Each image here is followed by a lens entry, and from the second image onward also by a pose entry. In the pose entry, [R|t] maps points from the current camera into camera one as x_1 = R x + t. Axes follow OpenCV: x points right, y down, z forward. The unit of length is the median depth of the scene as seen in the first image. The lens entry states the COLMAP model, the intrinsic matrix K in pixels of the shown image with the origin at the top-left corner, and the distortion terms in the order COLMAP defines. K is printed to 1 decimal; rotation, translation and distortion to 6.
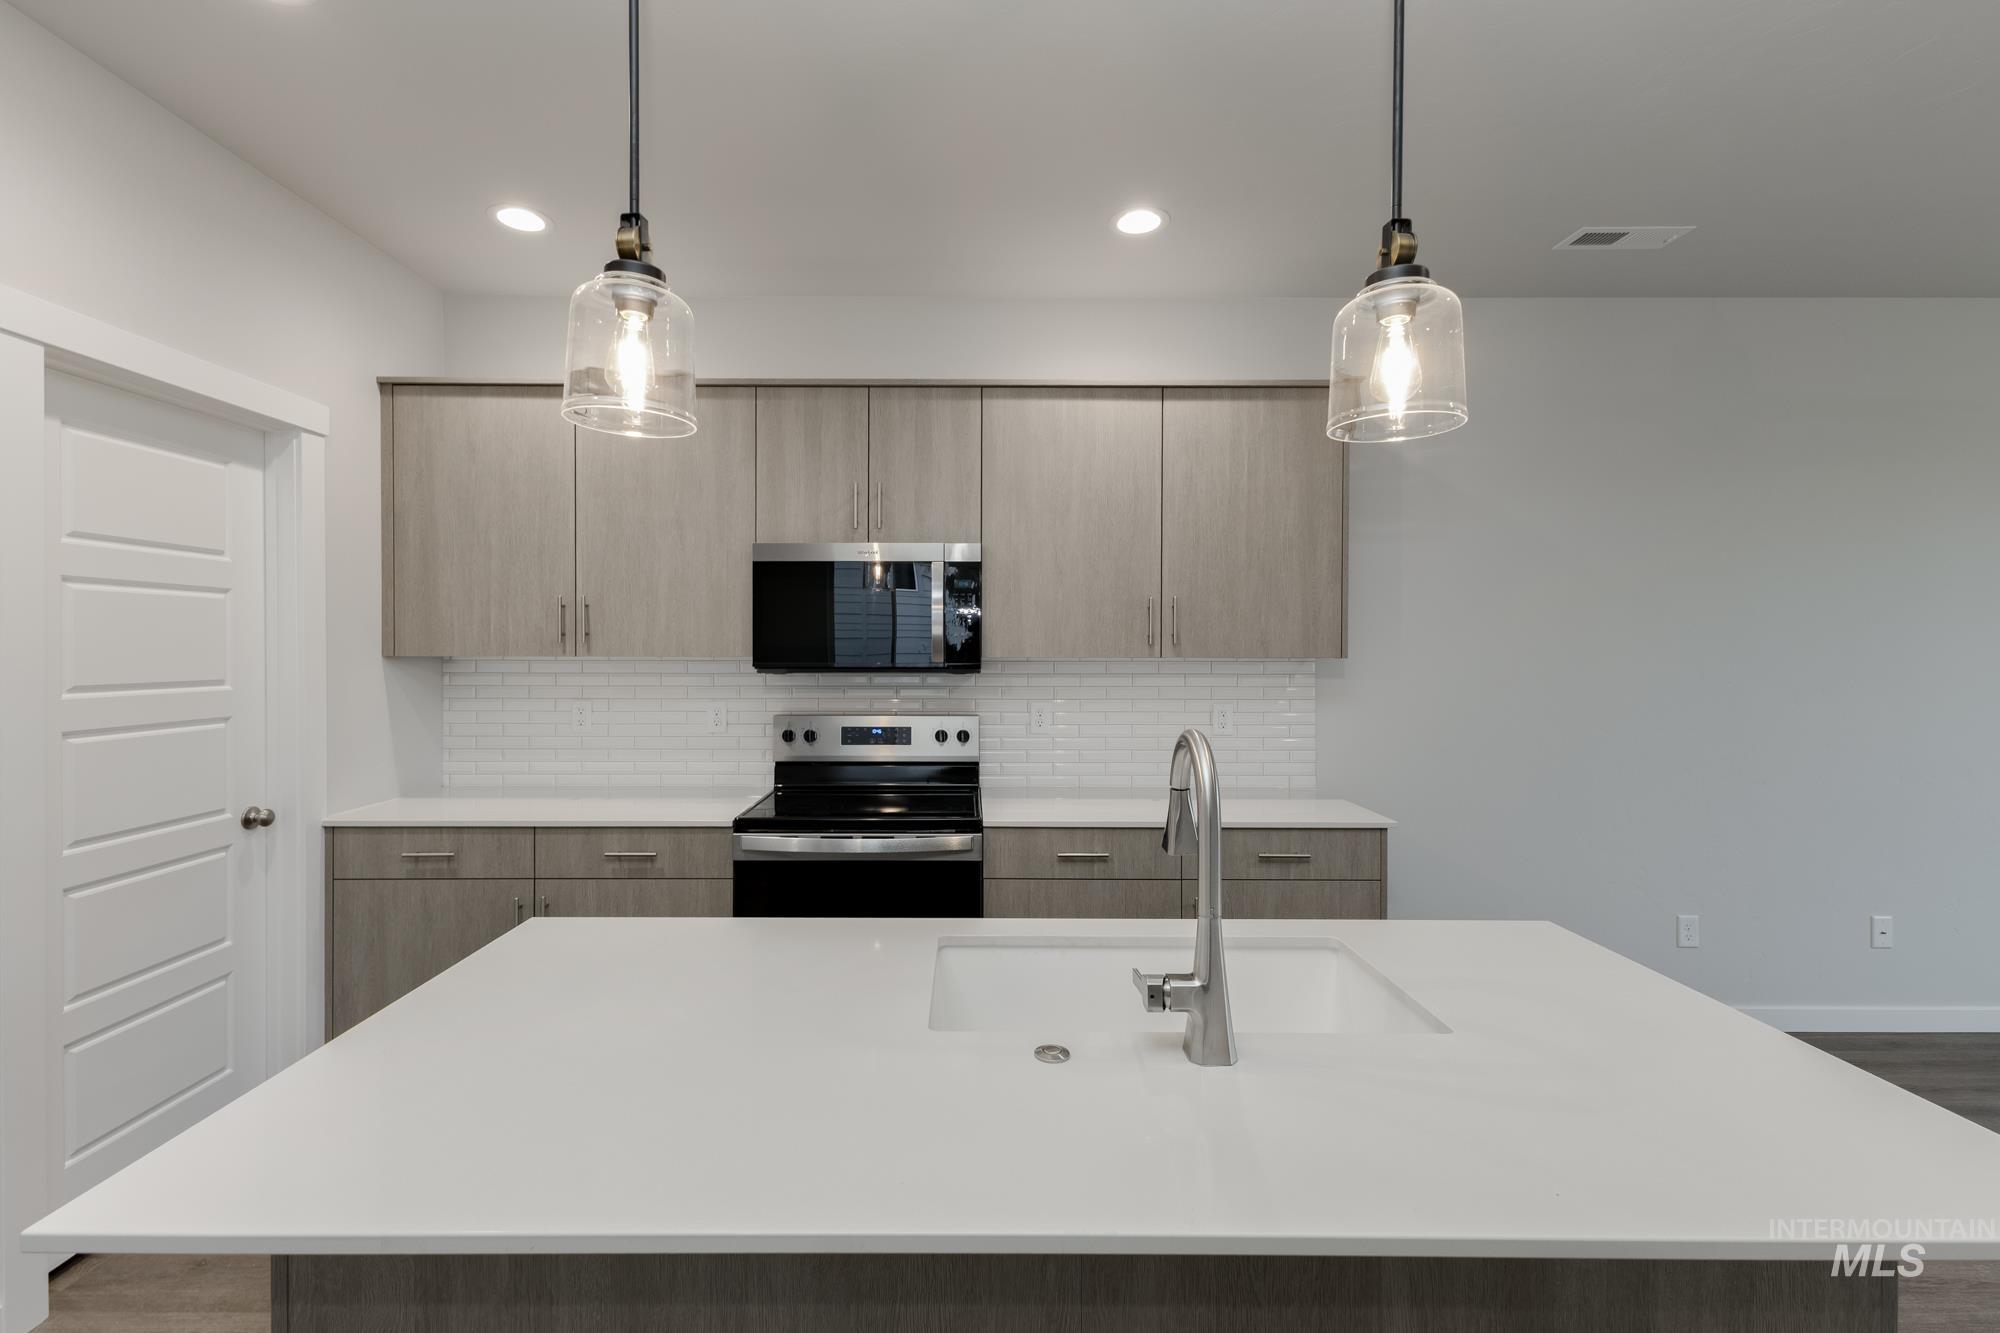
lens RADIAL K [[872.8, 0, 990.8], [0, 872.8, 664.9], [0, 0, 1]] dist [0.014569, -0.000226]
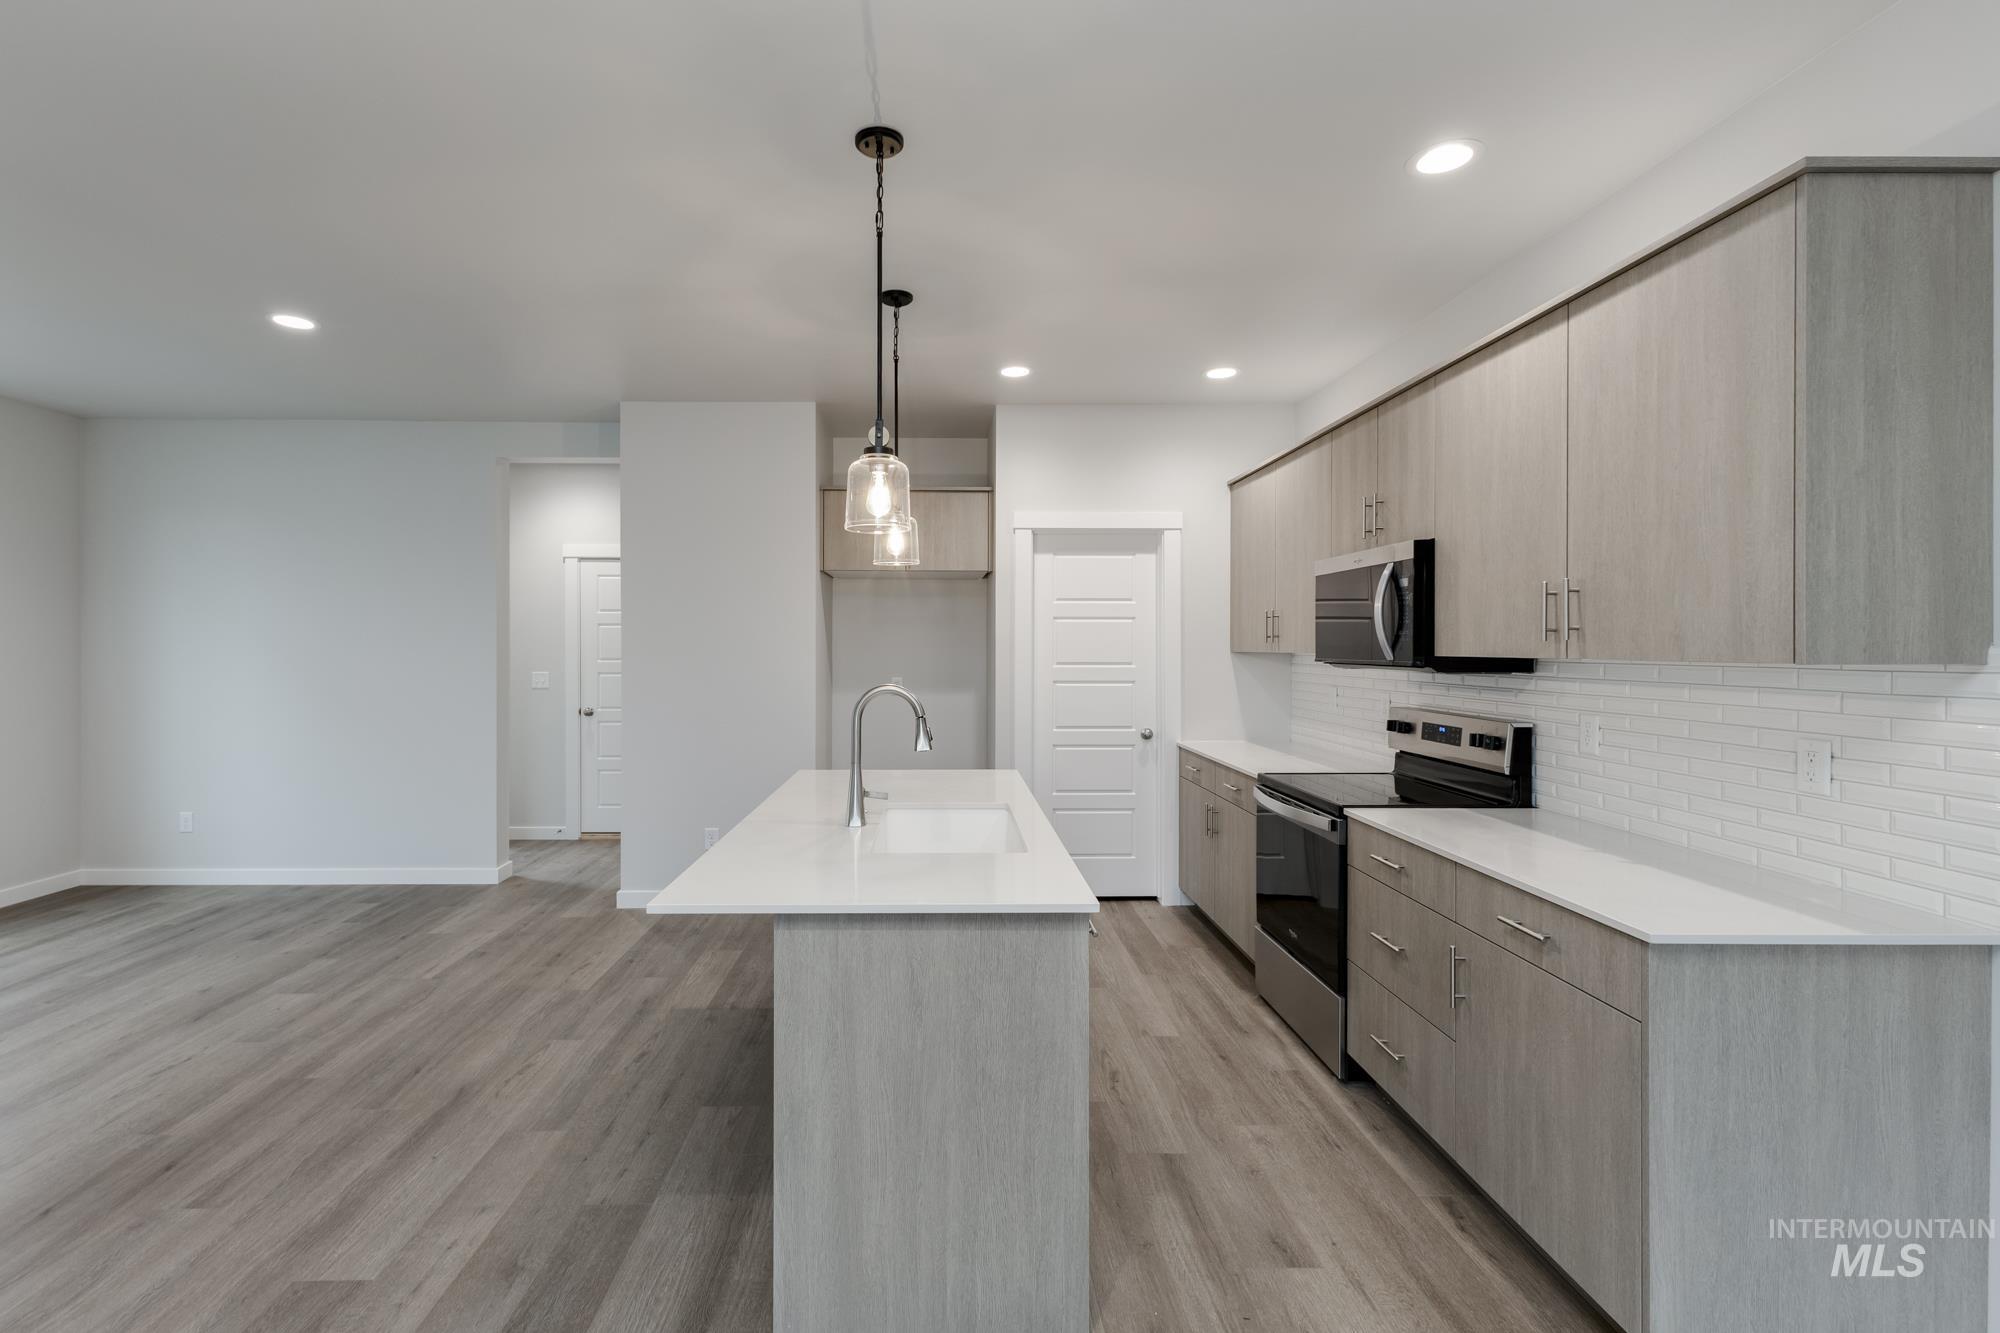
lens RADIAL K [[904.3, 0, 935.5], [0, 904.3, 645.8], [0, 0, 1]] dist [0.002249, 0.000384]
pose [[-0.006680, -0.002577, -0.999974, 0.988754], [-0.026970, 0.999633, -0.002396, -0.001722], [0.999614, 0.026953, -0.006748, 0.461170]]
